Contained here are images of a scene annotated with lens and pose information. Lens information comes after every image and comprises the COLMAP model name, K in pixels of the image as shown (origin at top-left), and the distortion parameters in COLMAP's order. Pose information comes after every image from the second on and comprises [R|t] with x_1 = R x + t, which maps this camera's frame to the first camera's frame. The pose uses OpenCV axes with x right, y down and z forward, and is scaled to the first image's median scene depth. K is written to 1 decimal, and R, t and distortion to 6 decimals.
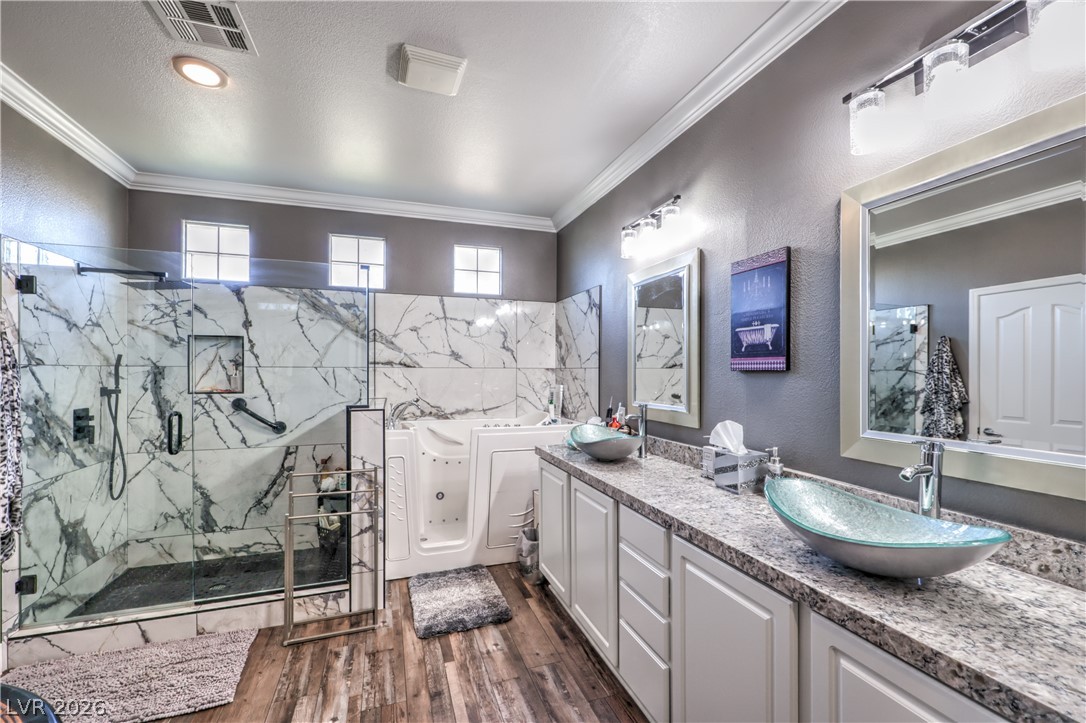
lens RADIAL K [[445.5, 0, 537.6], [0, 445.5, 364.1], [0, 0, 1]] dist [-0.002765, 0.000927]
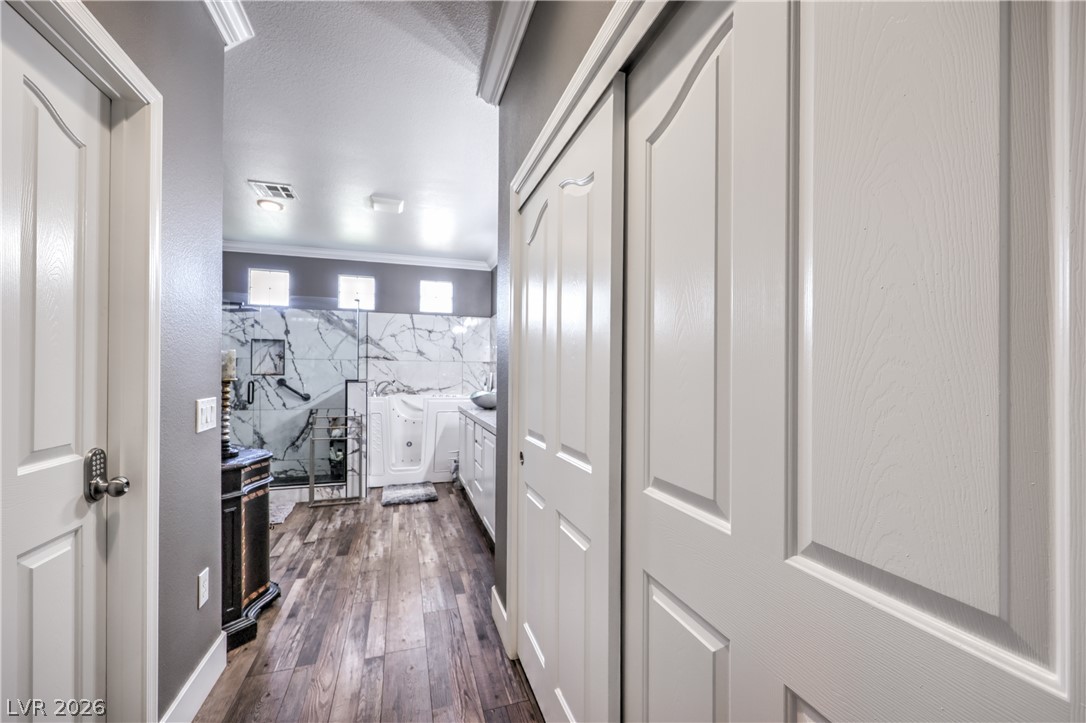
lens RADIAL K [[445.5, 0, 546.5], [0, 445.5, 365.4], [0, 0, 1]] dist [-0.002765, 0.000927]
pose [[0.999763, 0.002905, -0.021589, 0.323012], [-0.003140, 0.999936, -0.010868, 0.044836], [0.021556, 0.010934, 0.999708, -0.592381]]
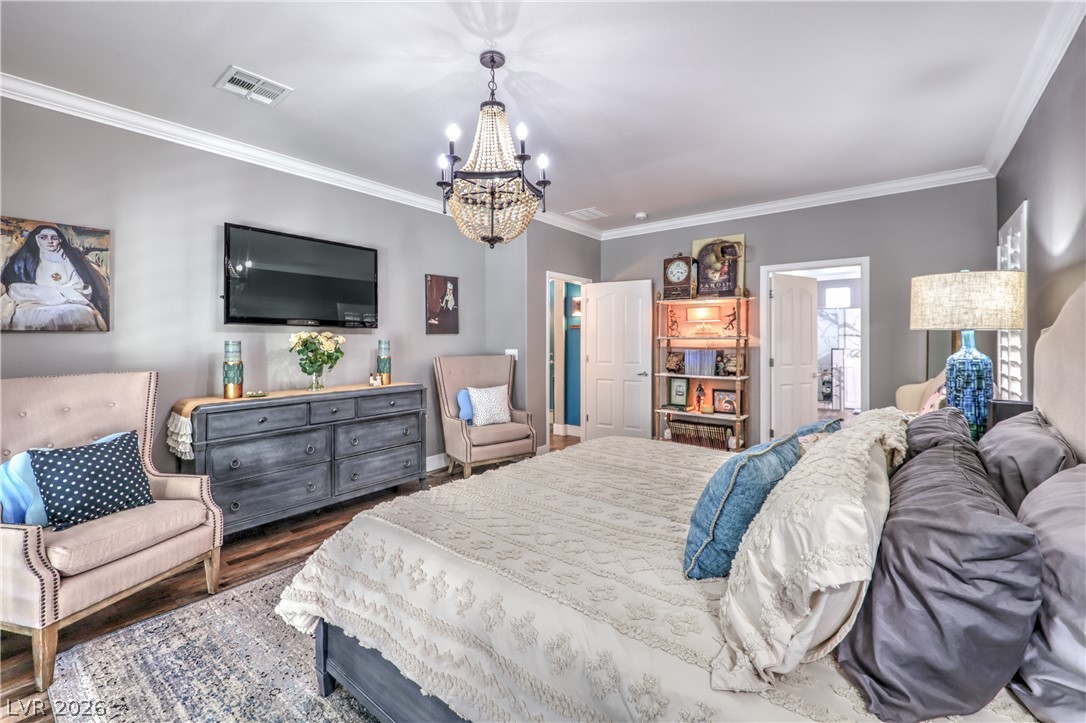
lens RADIAL K [[445.5, 0, 548.7], [0, 445.5, 337.1], [0, 0, 1]] dist [-0.002765, 0.000927]
pose [[0.529470, -0.002287, -0.848326, 1.046316], [0.001551, 0.999997, -0.001728, 0.011848], [0.848327, -0.000401, 0.529472, -2.093839]]
